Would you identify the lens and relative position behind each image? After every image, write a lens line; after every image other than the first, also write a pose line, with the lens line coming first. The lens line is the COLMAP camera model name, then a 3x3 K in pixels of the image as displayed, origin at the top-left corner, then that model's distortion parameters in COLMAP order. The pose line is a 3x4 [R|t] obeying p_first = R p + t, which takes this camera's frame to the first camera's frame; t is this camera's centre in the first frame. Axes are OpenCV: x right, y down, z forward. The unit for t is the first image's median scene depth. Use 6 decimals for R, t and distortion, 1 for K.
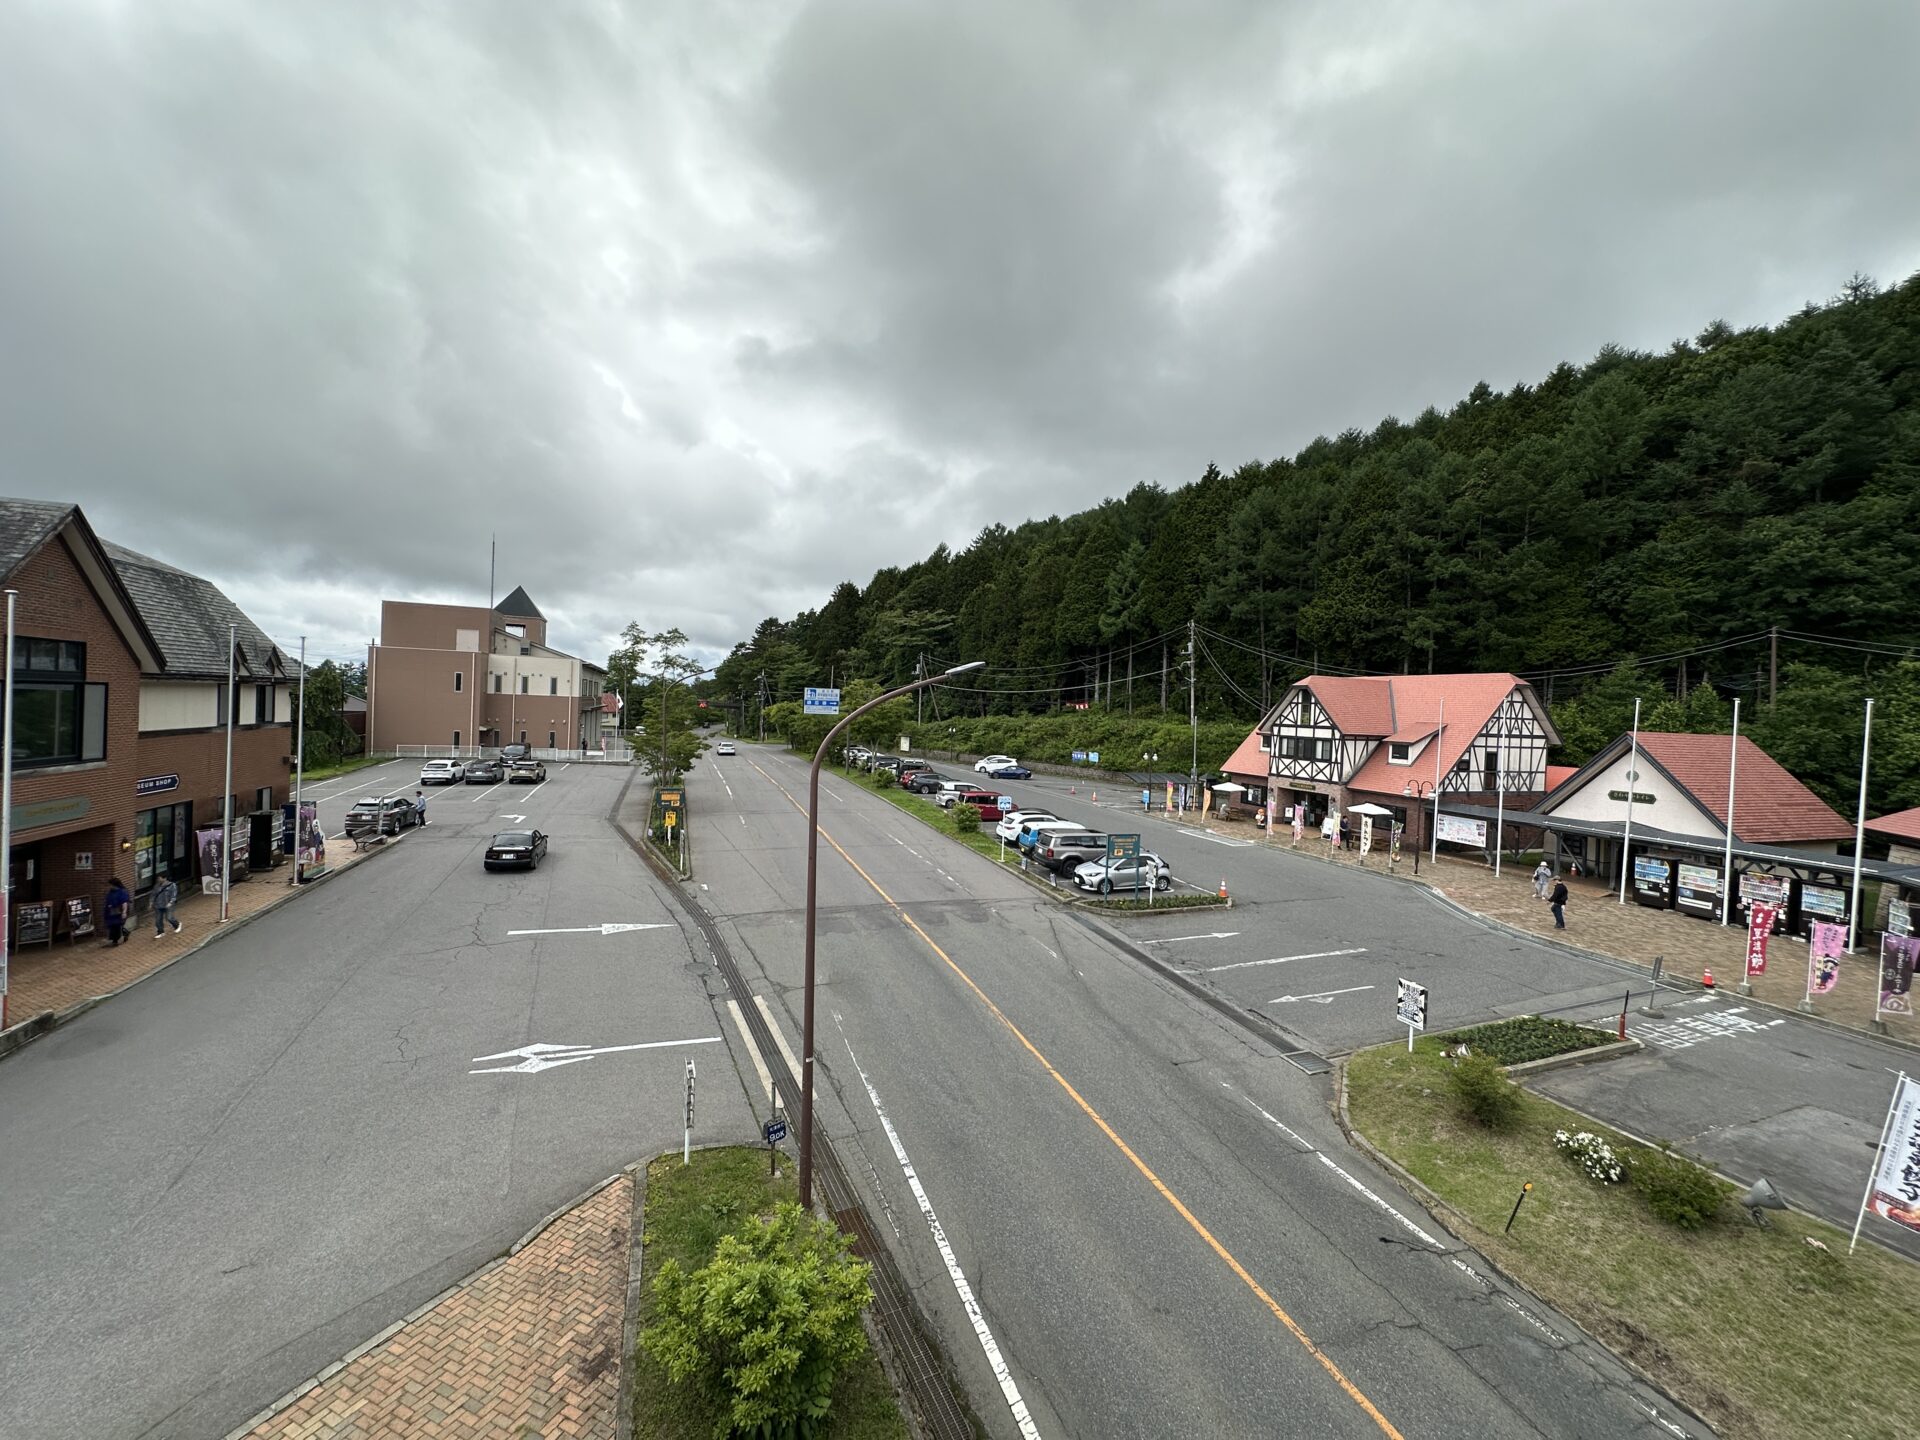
lens RADIAL K [[768.1, 0, 965.8], [0, 768.1, 706.4], [0, 0, 1]] dist [-0.002399, 0.000879]
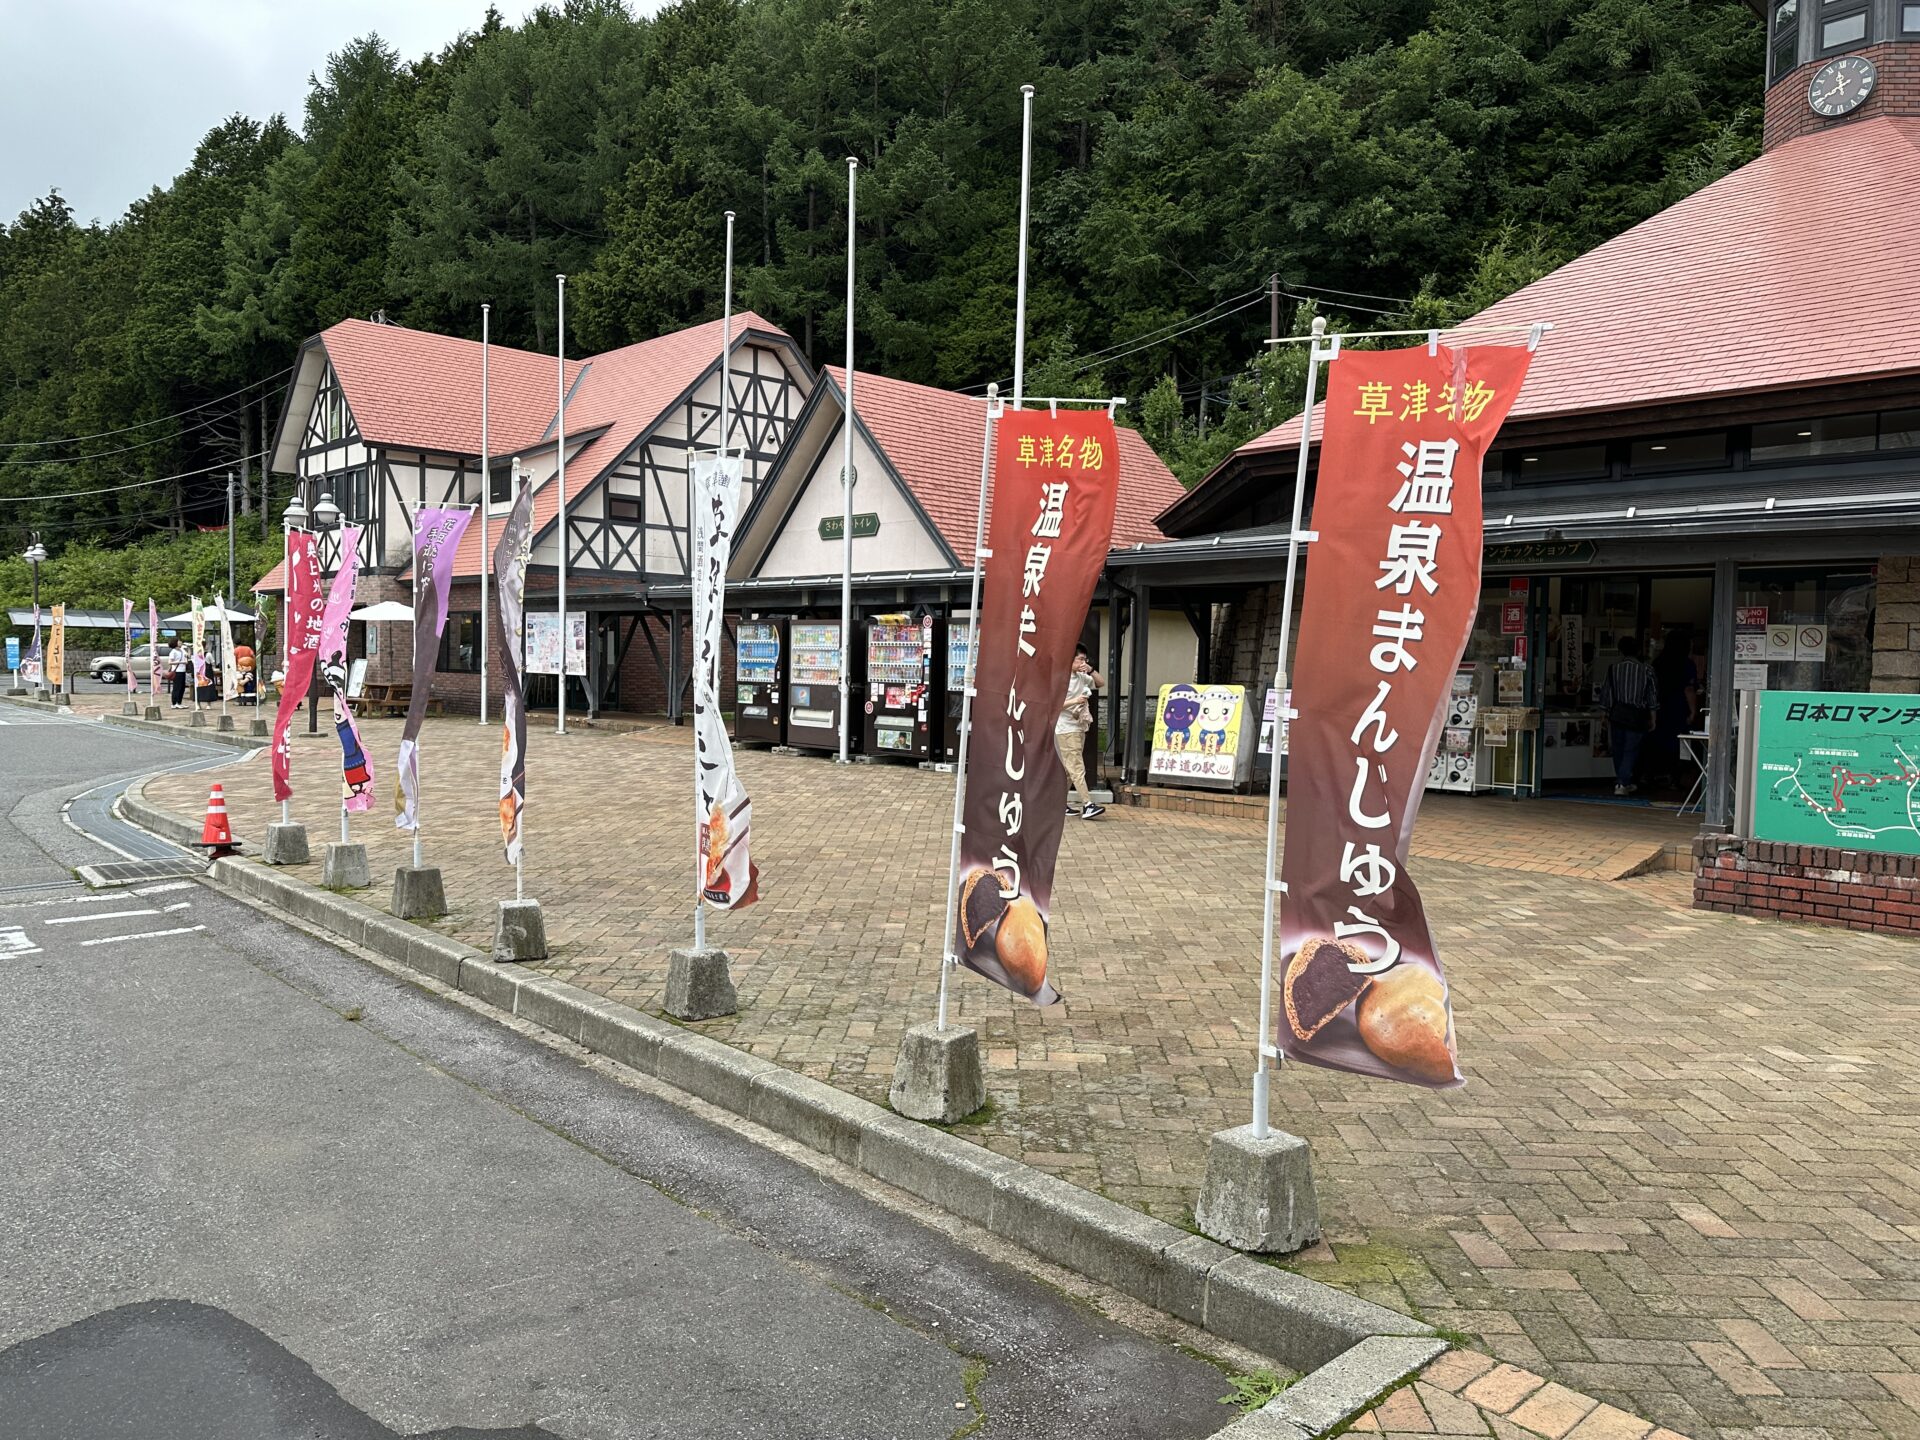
lens RADIAL K [[1328.5, 0, 960.7], [0, 1328.5, 721.4], [0, 0, 1]] dist [0.056123, -0.034327]
pose [[0.925075, -0.033018, 0.378347, 0.535967], [0.012621, 0.998336, 0.056266, 0.154906], [-0.379575, -0.047275, 0.923952, 0.237925]]
